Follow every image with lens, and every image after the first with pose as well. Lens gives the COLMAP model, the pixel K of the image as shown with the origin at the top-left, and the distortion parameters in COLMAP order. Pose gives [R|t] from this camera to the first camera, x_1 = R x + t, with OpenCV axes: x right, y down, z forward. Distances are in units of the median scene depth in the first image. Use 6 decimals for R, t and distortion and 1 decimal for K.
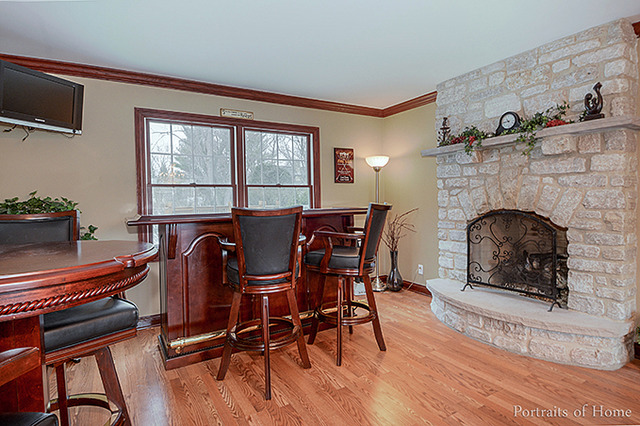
lens RADIAL K [[338.0, 0, 317.5], [0, 338.0, 213.6], [0, 0, 1]] dist [-0.004747, -0.004905]
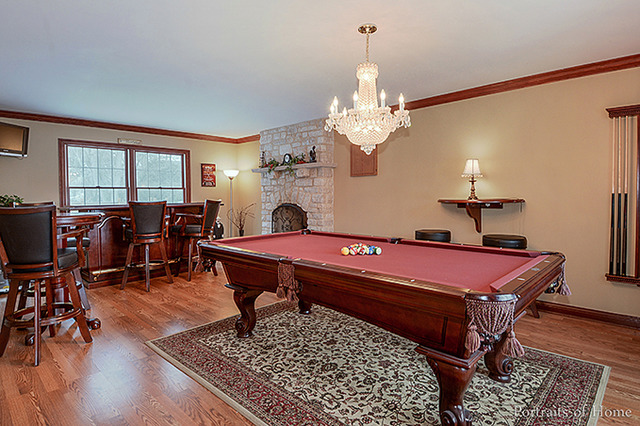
lens RADIAL K [[338.0, 0, 326.1], [0, 338.0, 208.7], [0, 0, 1]] dist [-0.004747, -0.004905]
pose [[0.953559, -0.000305, 0.301205, 0.181619], [0.002711, 0.999968, -0.007569, 0.032057], [-0.301193, 0.008035, 0.953529, -0.878161]]
